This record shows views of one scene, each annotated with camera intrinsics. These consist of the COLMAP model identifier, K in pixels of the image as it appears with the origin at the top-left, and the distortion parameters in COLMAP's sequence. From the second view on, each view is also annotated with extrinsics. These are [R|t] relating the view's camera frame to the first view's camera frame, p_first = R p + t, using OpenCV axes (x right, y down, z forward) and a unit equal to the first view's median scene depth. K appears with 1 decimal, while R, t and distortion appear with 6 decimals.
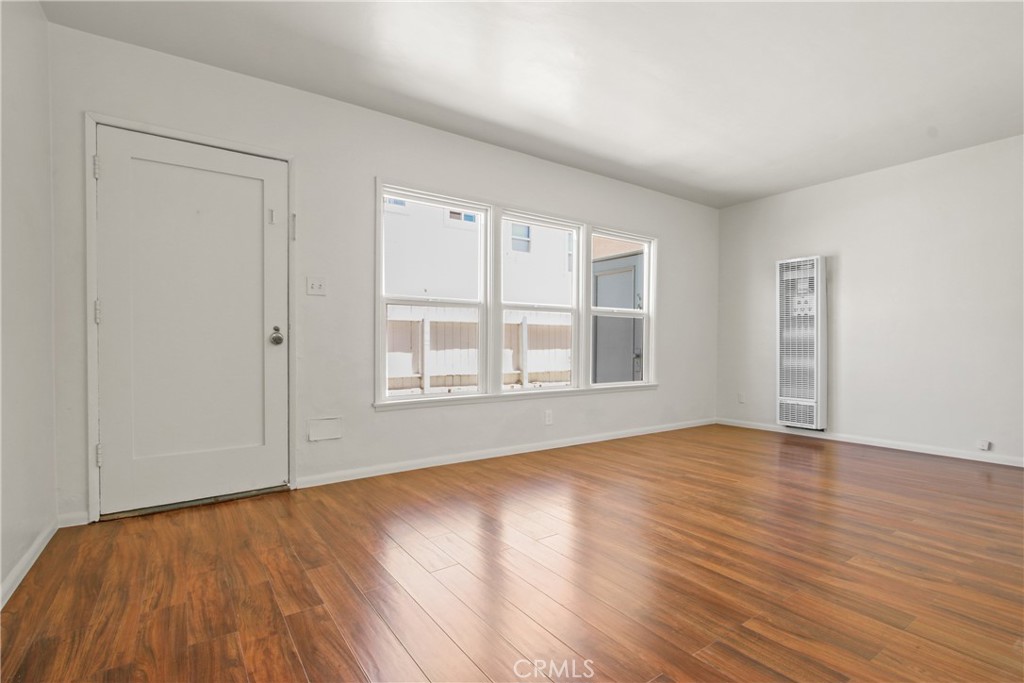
lens RADIAL K [[481.6, 0, 513.2], [0, 481.6, 341.9], [0, 0, 1]] dist [-0.015221, 0.003914]
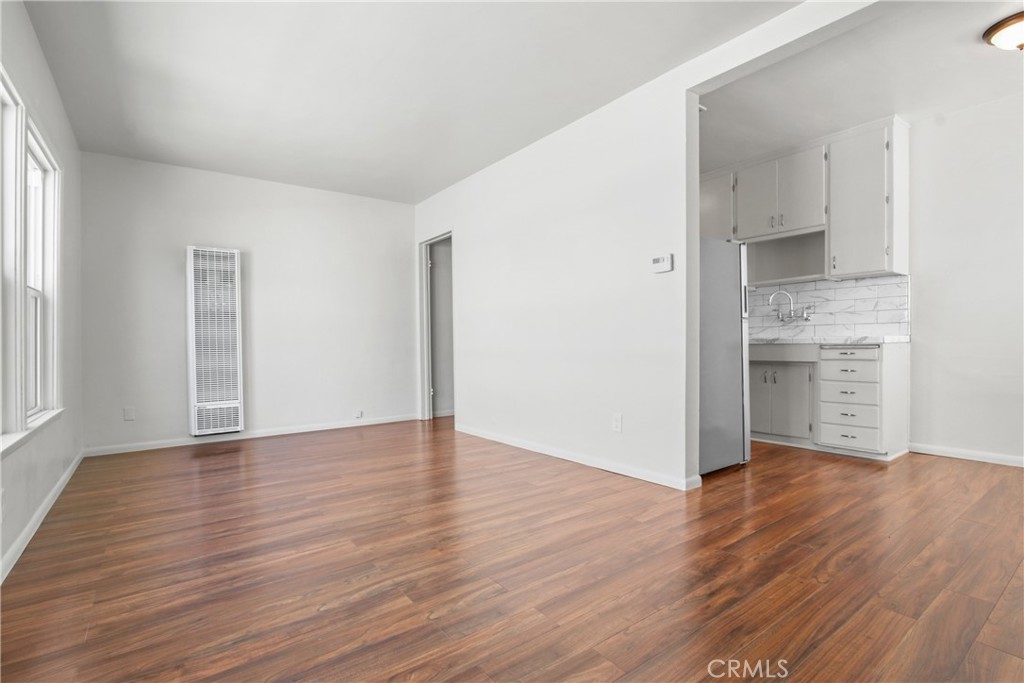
lens RADIAL K [[481.6, 0, 513.8], [0, 481.6, 342.6], [0, 0, 1]] dist [-0.015221, 0.003914]
pose [[-0.023376, -0.002852, 0.999723, -0.381182], [0.004046, 0.999987, 0.002947, 0.005629], [-0.999719, 0.004114, -0.023364, 0.530771]]
